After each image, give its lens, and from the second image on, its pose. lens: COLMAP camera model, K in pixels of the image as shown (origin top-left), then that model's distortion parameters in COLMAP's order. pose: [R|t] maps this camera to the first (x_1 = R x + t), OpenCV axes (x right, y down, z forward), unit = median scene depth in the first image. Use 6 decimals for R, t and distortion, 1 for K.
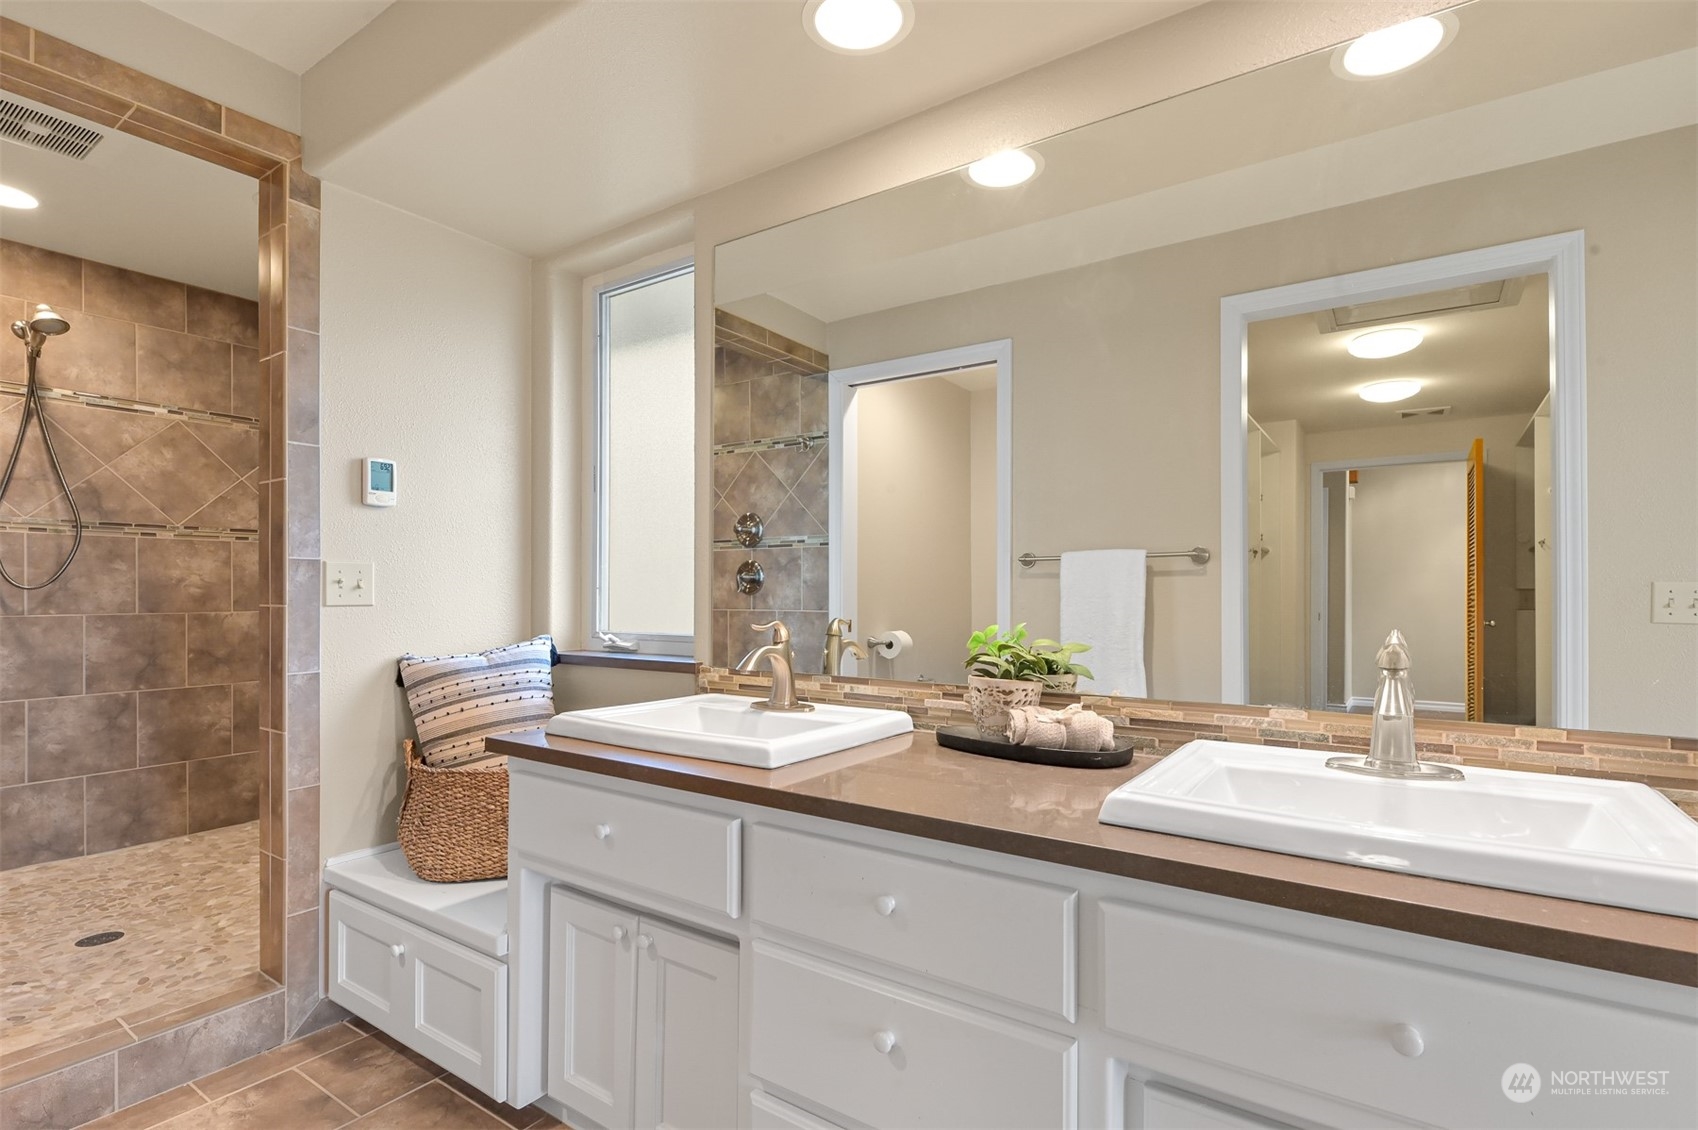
lens RADIAL K [[802.1, 0, 866.7], [0, 802.1, 590.7], [0, 0, 1]] dist [0.000707, -0.001232]
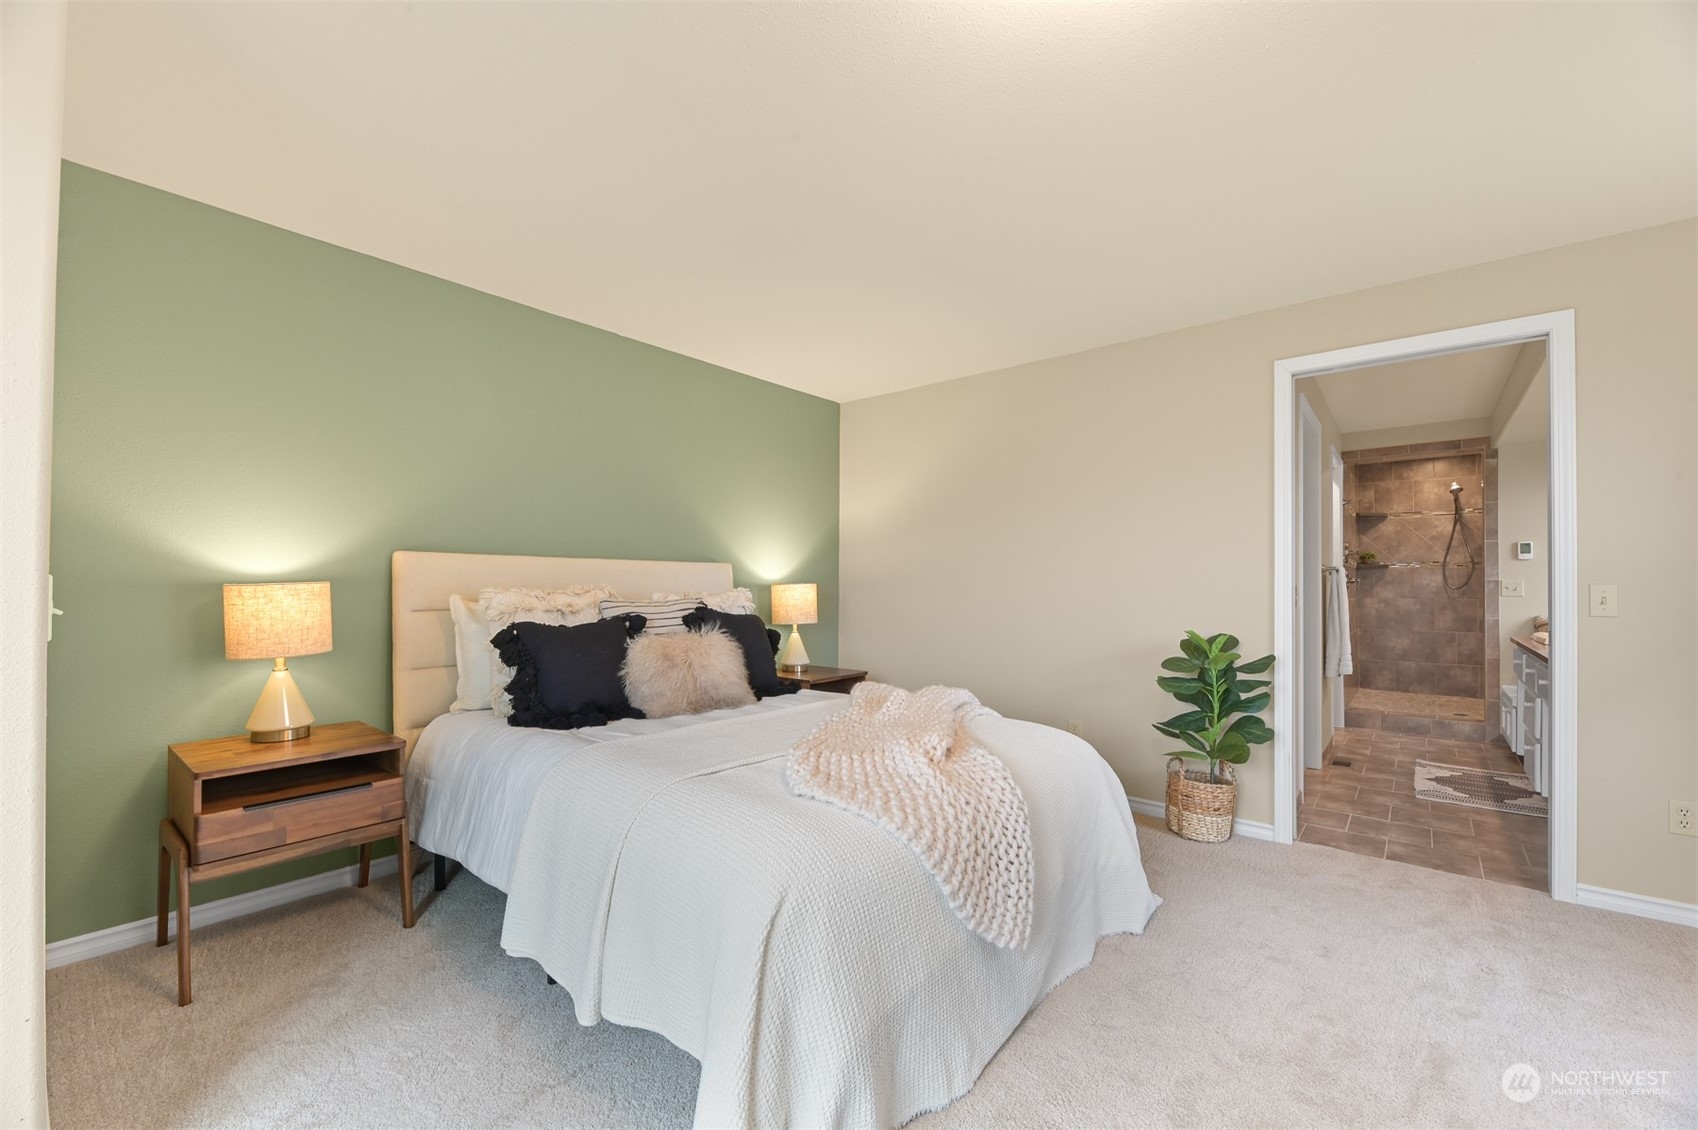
lens RADIAL K [[698.0, 0, 846.8], [0, 698.0, 579.9], [0, 0, 1]] dist [0.000611, -0.003381]
pose [[-0.096568, -0.008000, -0.995294, 1.784374], [-0.002055, 0.999967, -0.007839, -0.012469], [0.995324, 0.001289, -0.096582, -0.955127]]
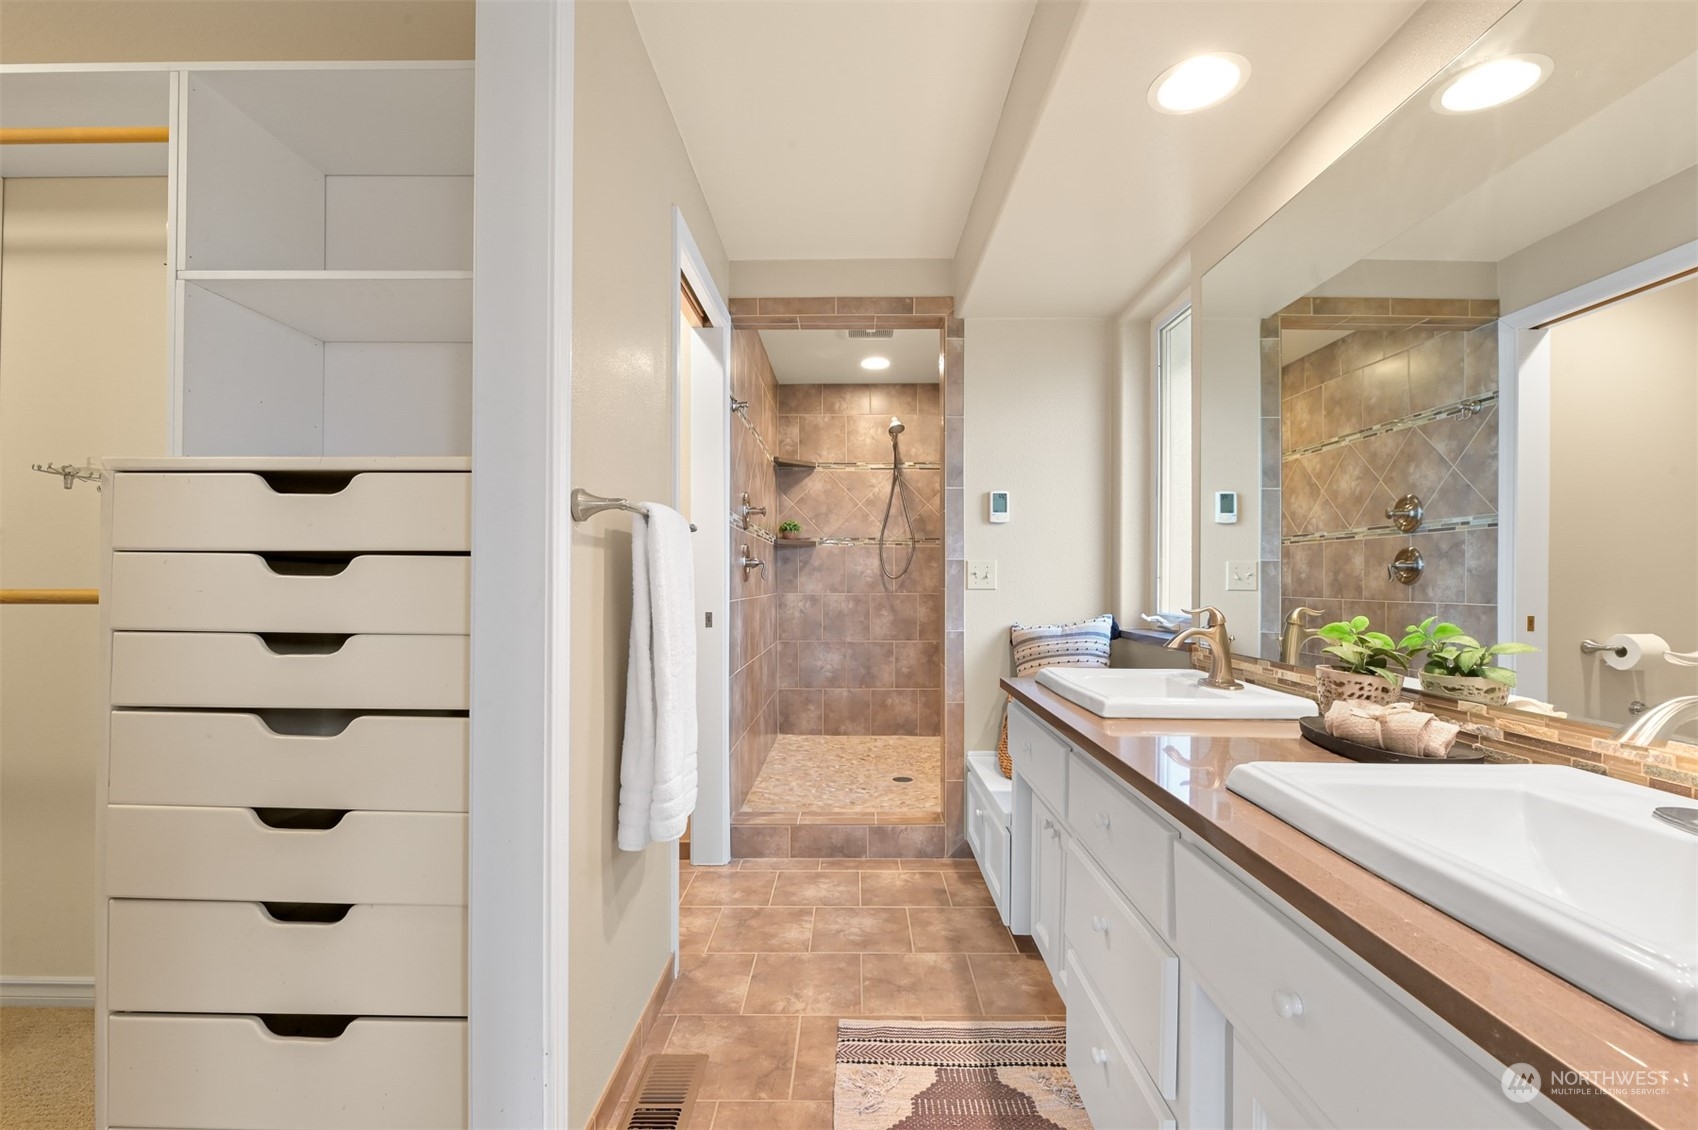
lens RADIAL K [[765.6, 0, 847.5], [0, 765.6, 578.0], [0, 0, 1]] dist [0.005392, -0.002917]
pose [[0.548747, -0.000305, -0.835989, 0.395124], [-0.001584, 0.999998, -0.001405, -0.000447], [0.835987, 0.002095, 0.548745, -0.014609]]
